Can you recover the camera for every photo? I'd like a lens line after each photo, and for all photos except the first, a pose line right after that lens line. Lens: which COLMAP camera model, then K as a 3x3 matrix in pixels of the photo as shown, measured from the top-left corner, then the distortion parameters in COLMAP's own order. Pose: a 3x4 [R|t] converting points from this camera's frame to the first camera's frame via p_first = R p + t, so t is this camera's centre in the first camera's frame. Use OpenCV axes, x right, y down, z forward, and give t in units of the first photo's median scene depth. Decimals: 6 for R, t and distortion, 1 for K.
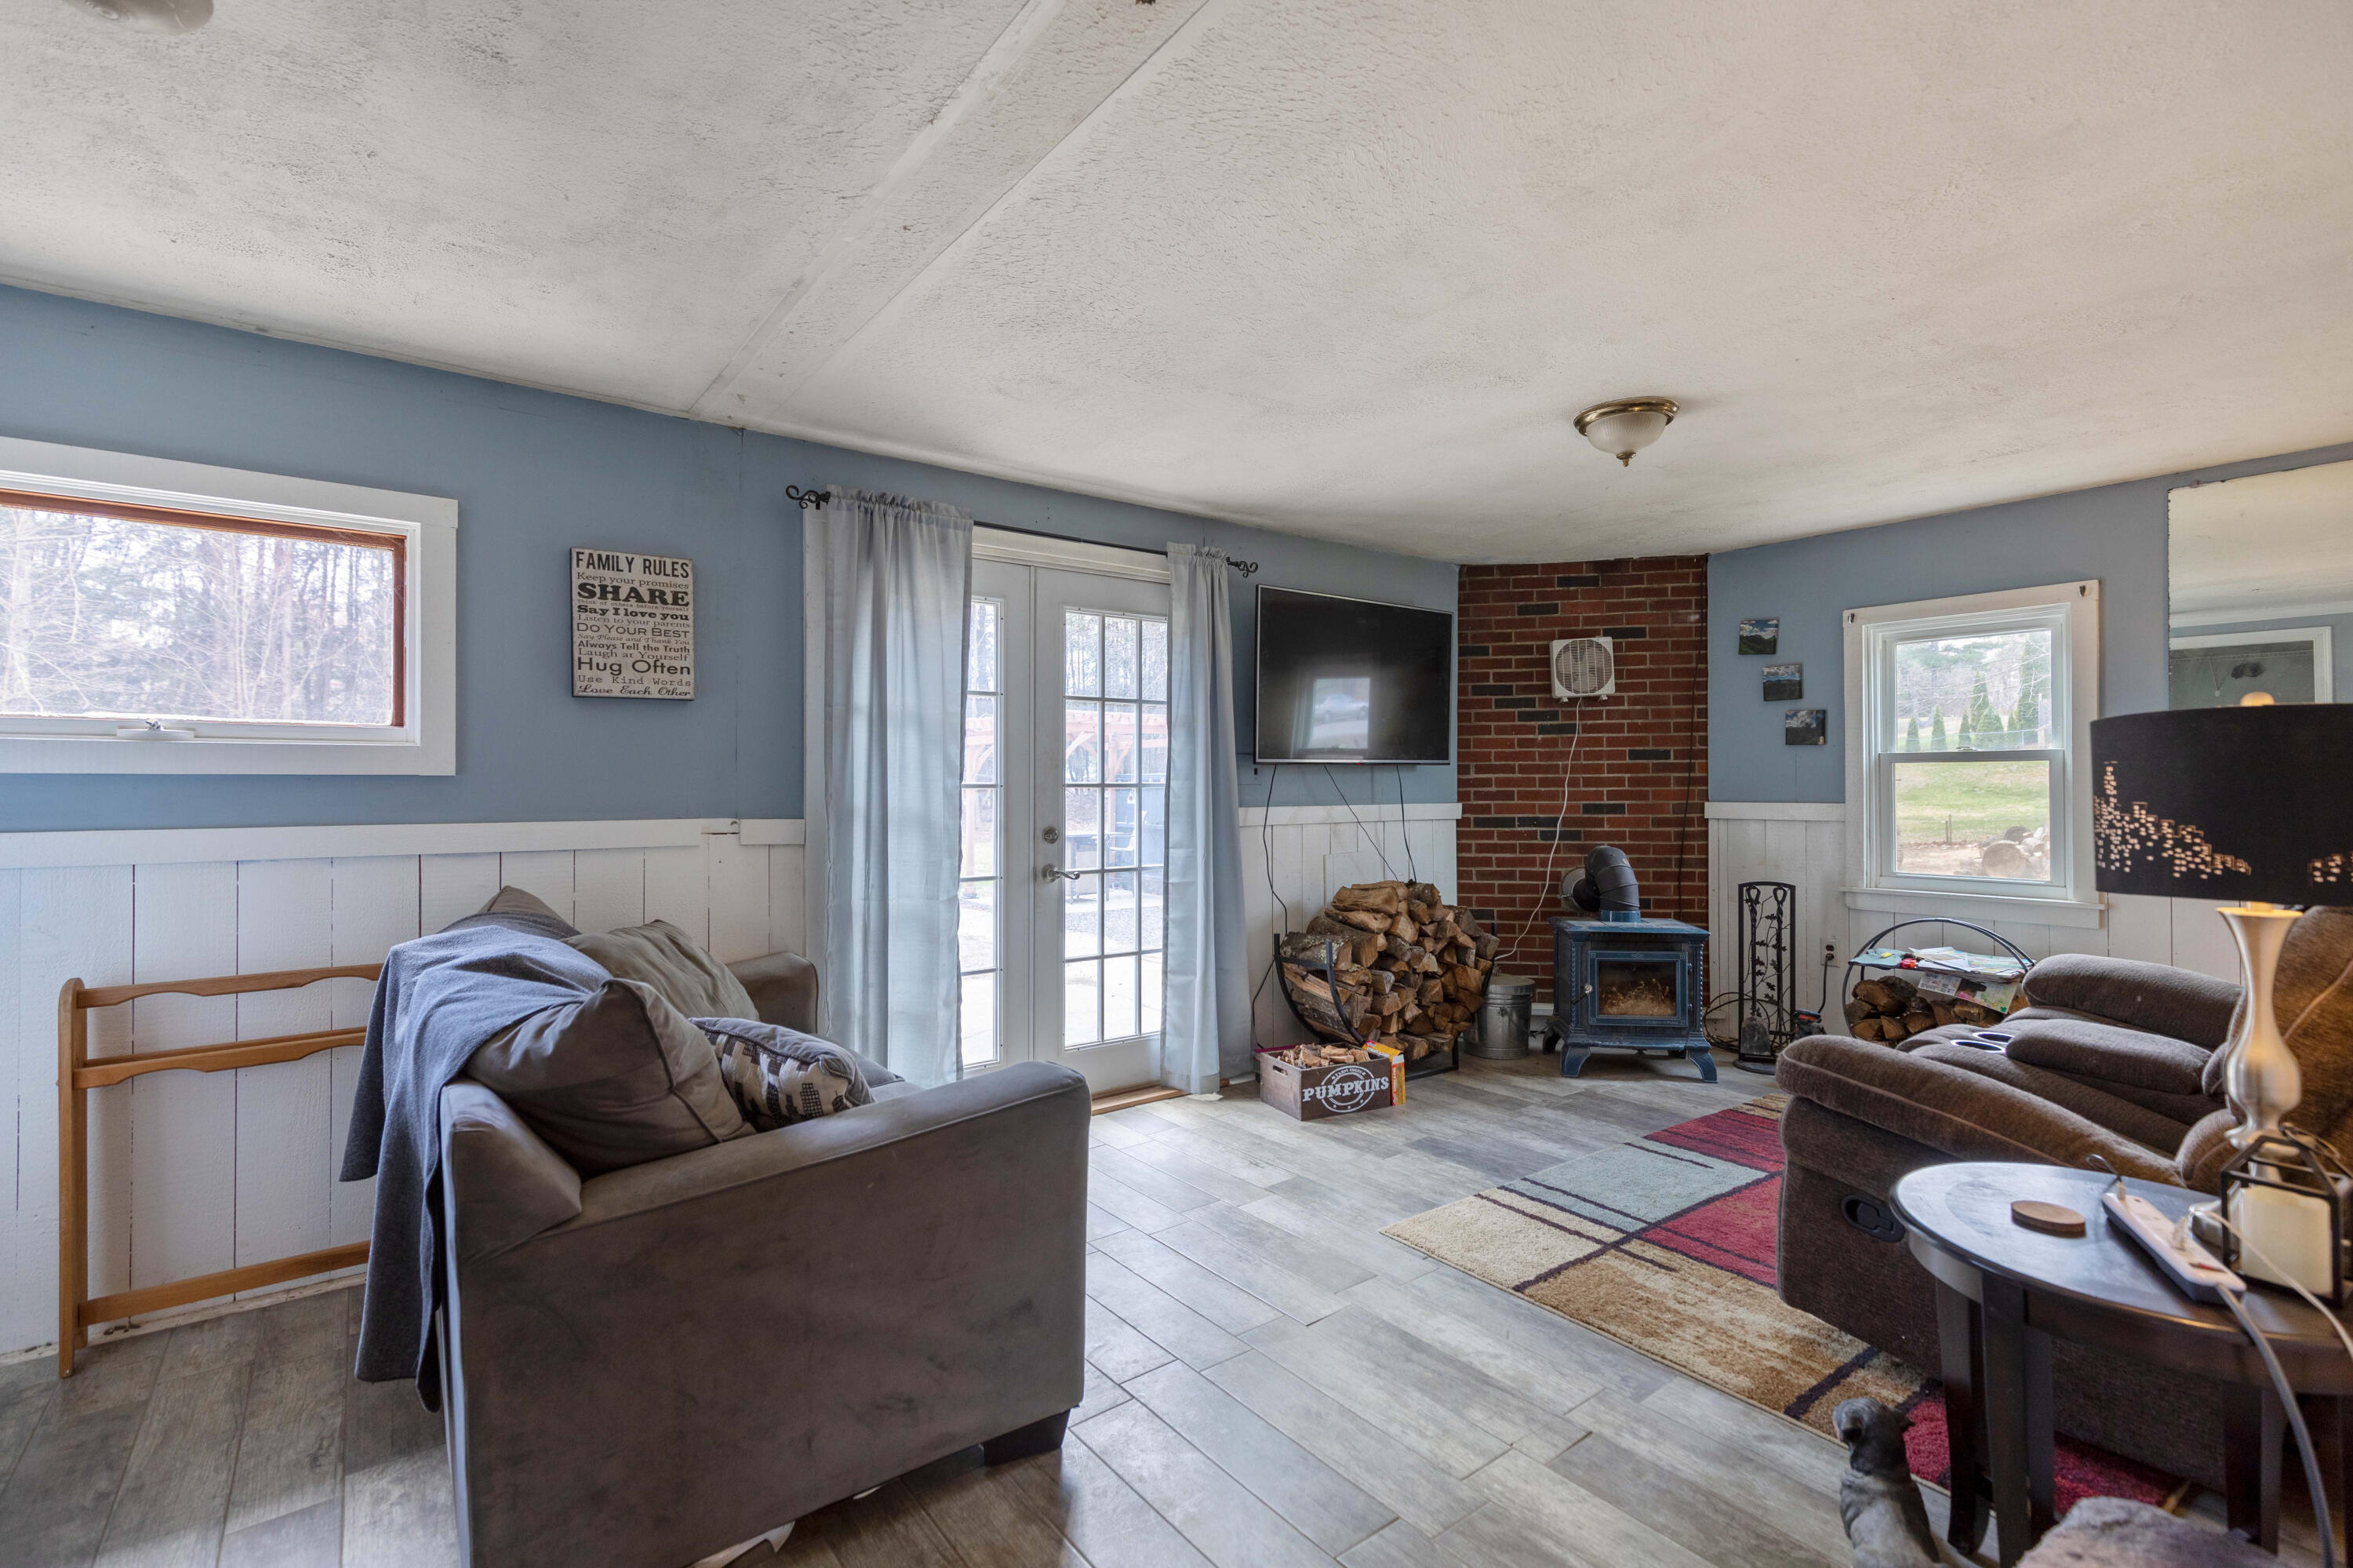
lens RADIAL K [[1067.1, 0, 1177.9], [0, 1067.1, 779.2], [0, 0, 1]] dist [0.004482, 0.000058]
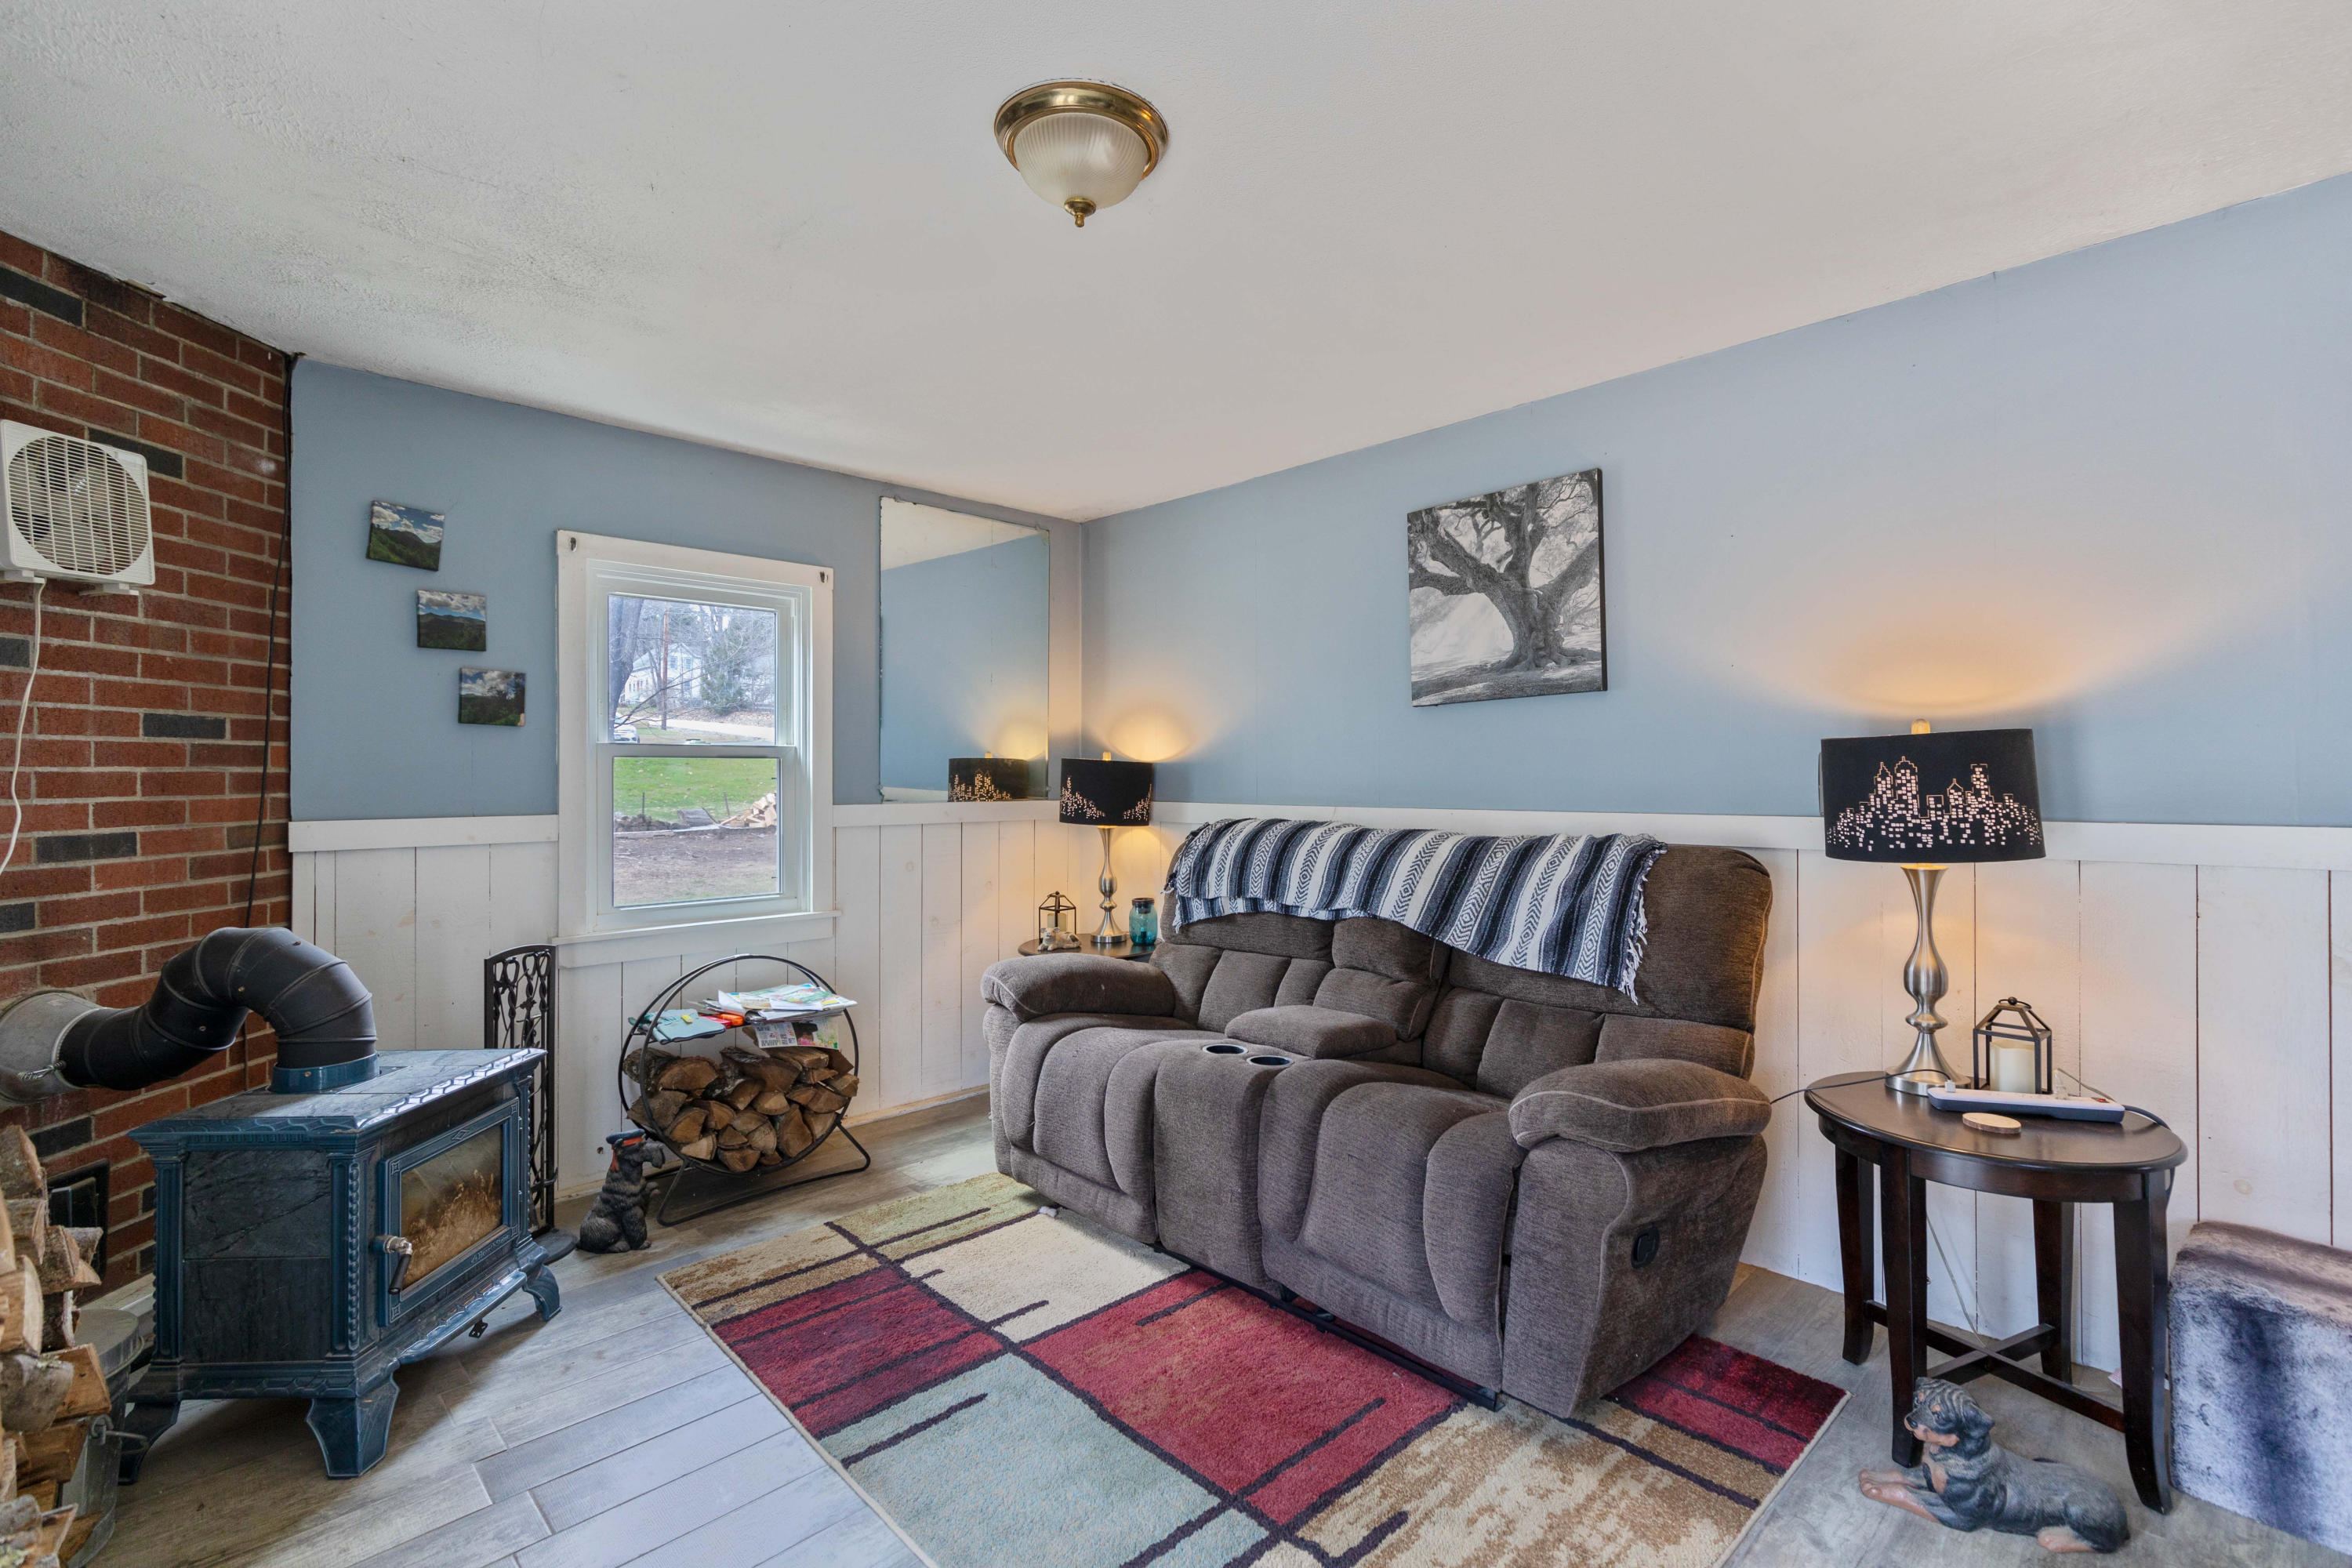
lens RADIAL K [[1066.6, 0, 1178.7], [0, 1066.6, 778.5], [0, 0, 1]] dist [0.004482, 0.000058]
pose [[-0.137183, 0.001825, 0.990544, -0.091952], [0.000399, 0.999998, -0.001787, 0.001065], [-0.990546, 0.000150, -0.137183, 0.637232]]
